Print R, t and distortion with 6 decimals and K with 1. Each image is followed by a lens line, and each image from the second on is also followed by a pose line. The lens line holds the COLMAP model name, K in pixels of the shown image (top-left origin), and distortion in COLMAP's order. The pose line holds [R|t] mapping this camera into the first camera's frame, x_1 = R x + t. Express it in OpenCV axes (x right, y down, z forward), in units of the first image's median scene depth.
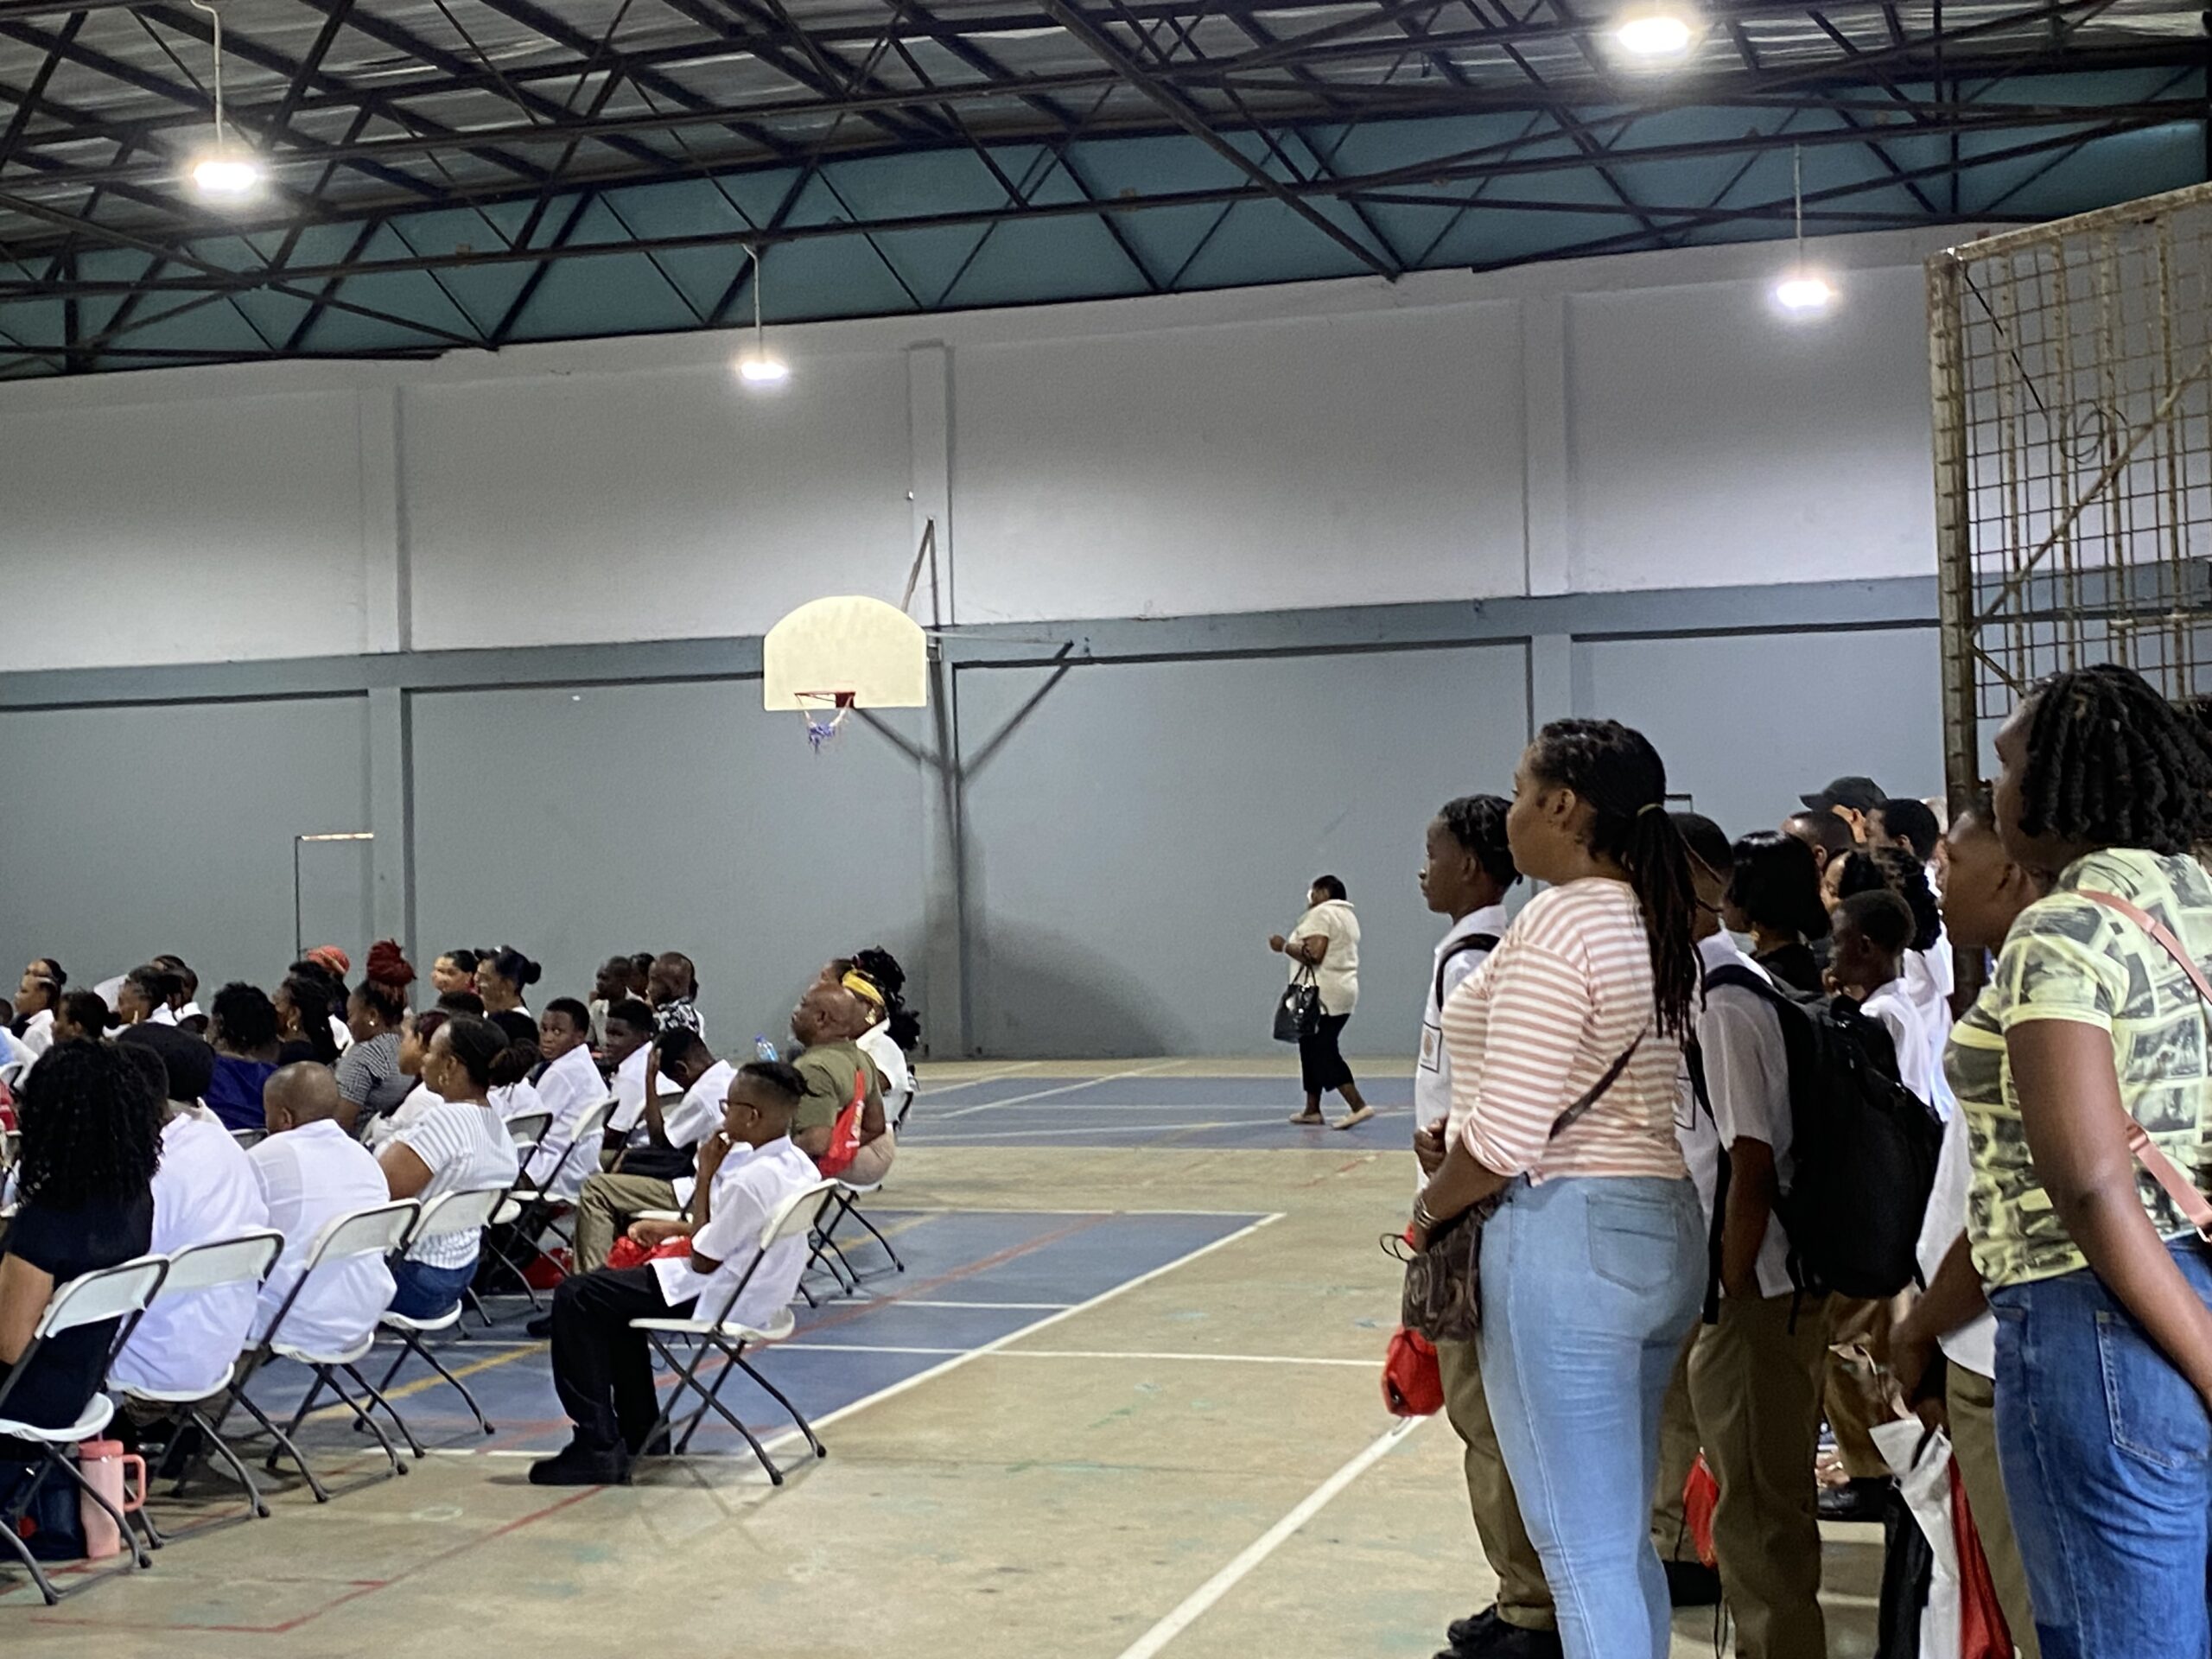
lens RADIAL K [[3227.6, 0, 1098.6], [0, 3227.6, 826.8], [0, 0, 1]] dist [0.082960, 0.000000]
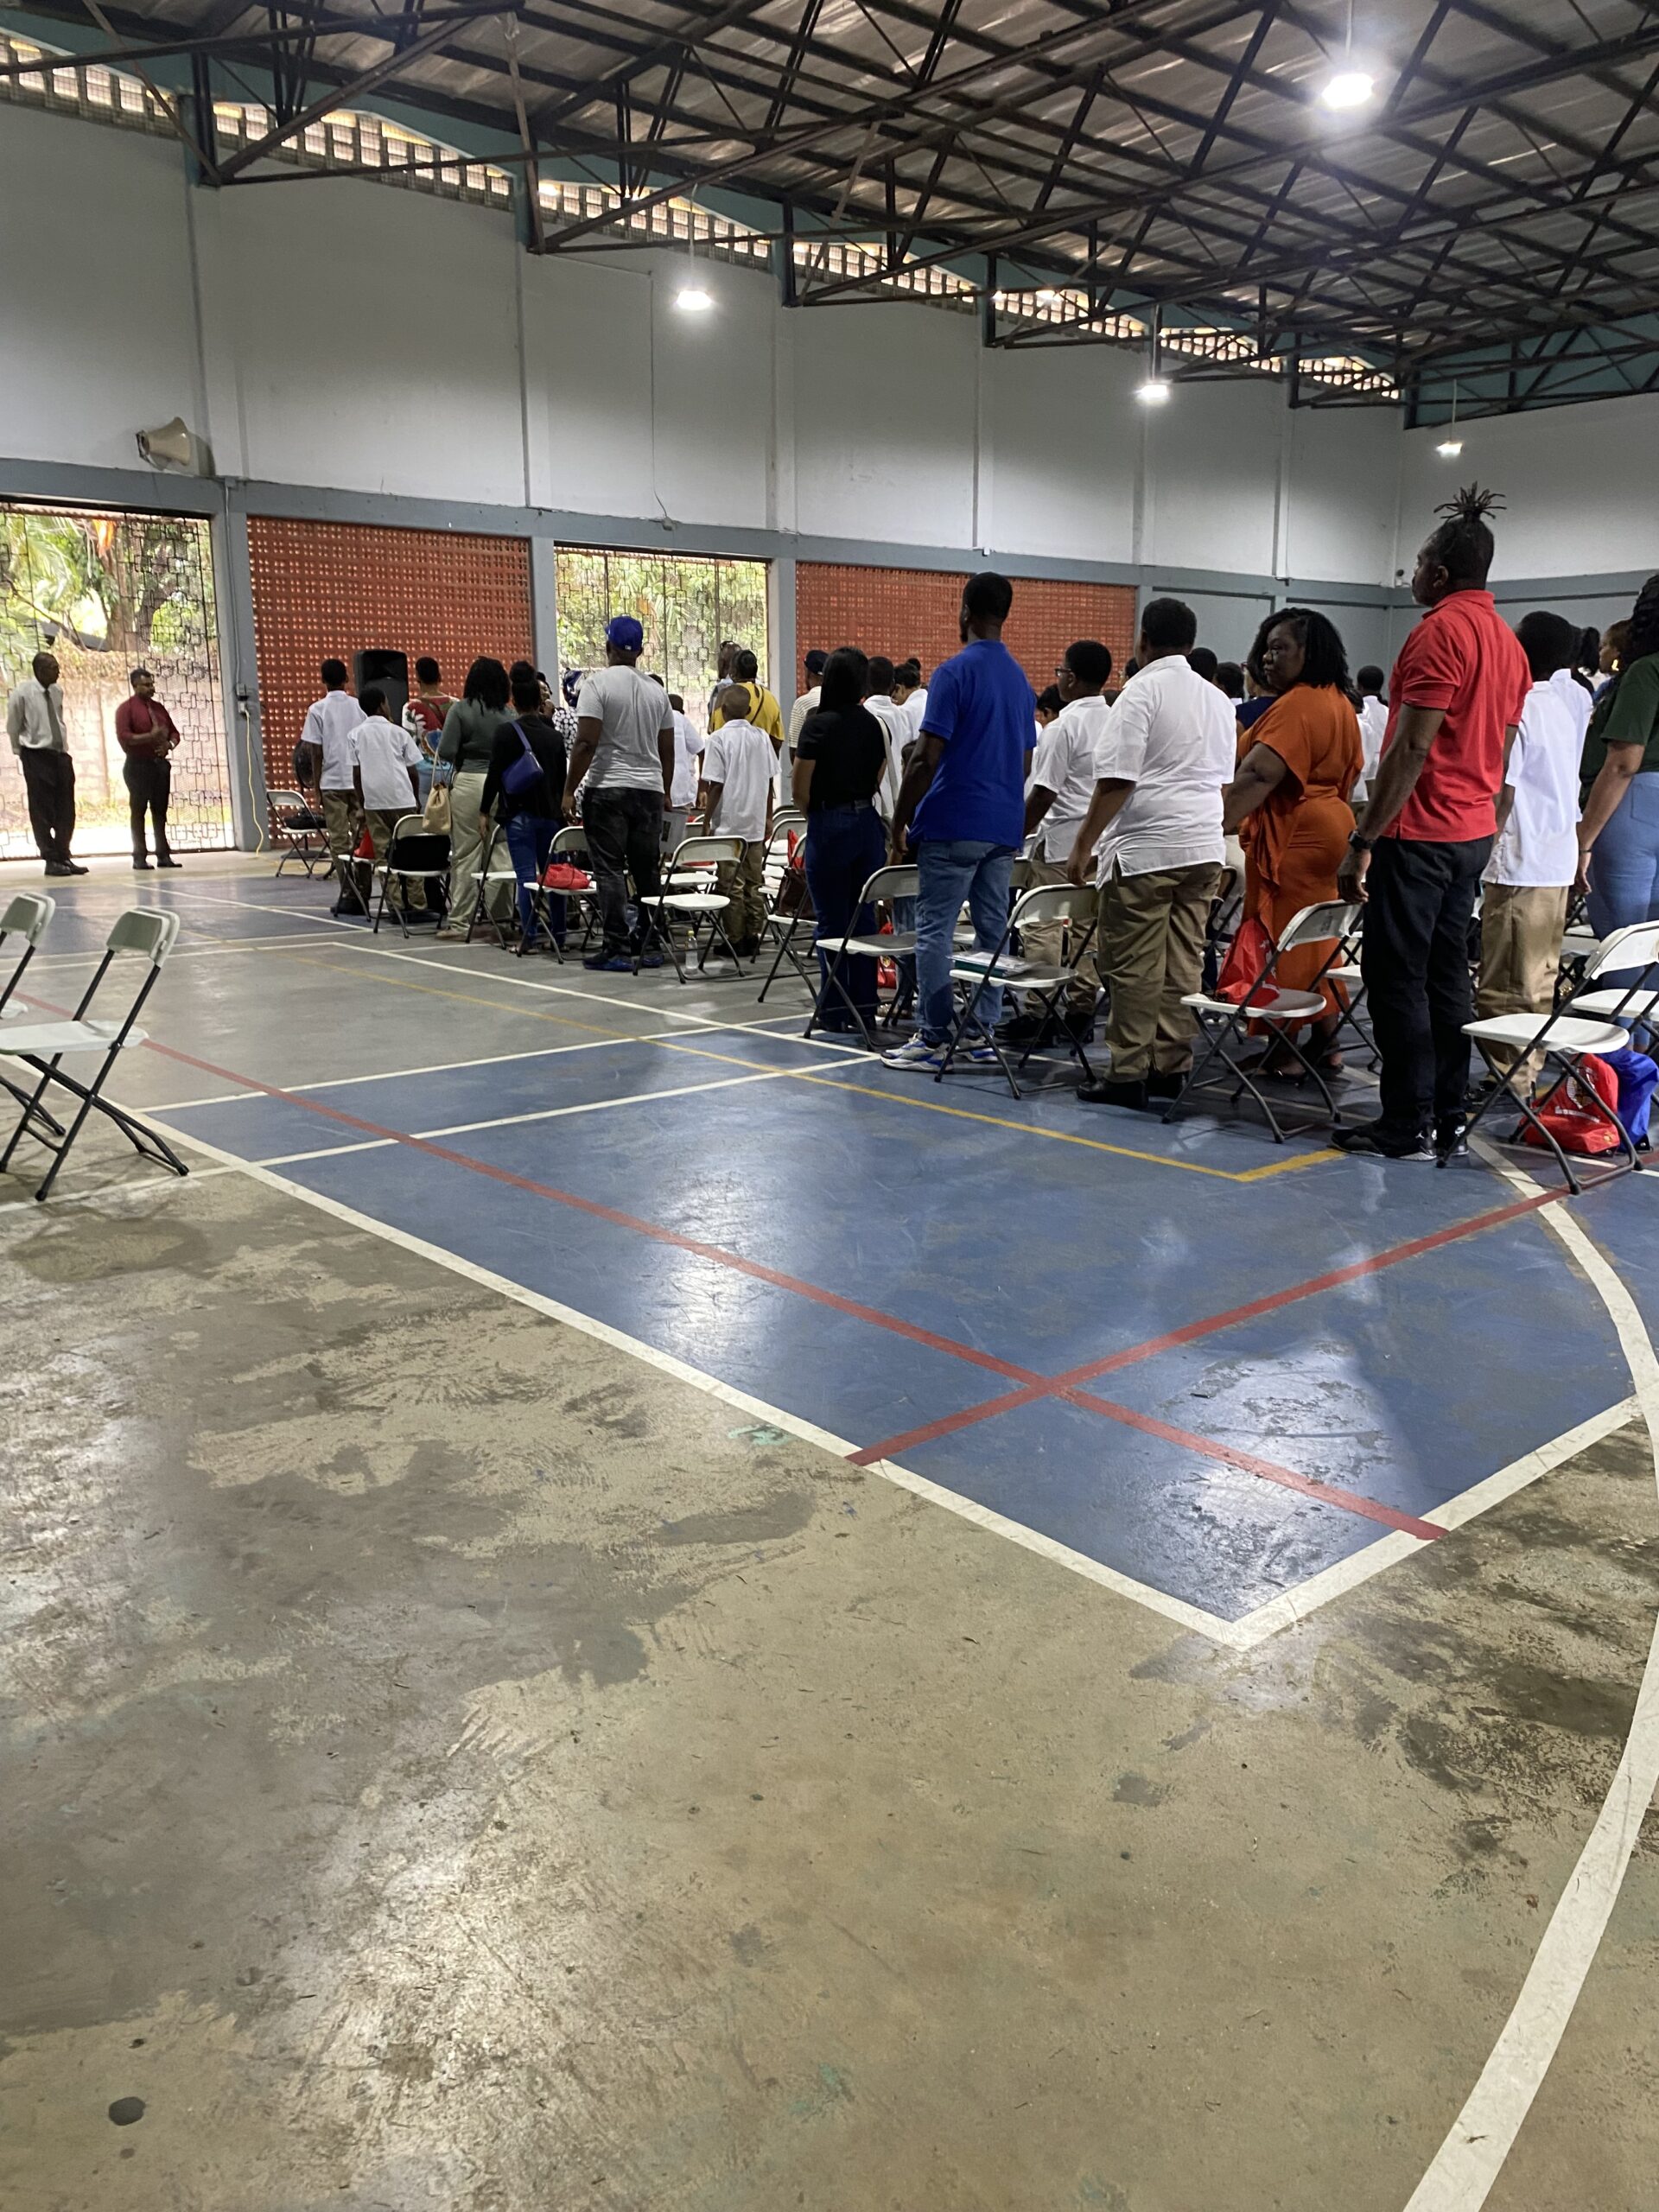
lens RADIAL K [[1698.7, 0, 841.5], [0, 1698.7, 1109.0], [0, 0, 1]] dist [0.029764, -0.021226]
pose [[0.851916, 0.135463, -0.505855, -0.095579], [-0.009846, 0.969937, 0.243158, 0.010685], [0.523586, -0.202169, 0.827638, -0.071432]]
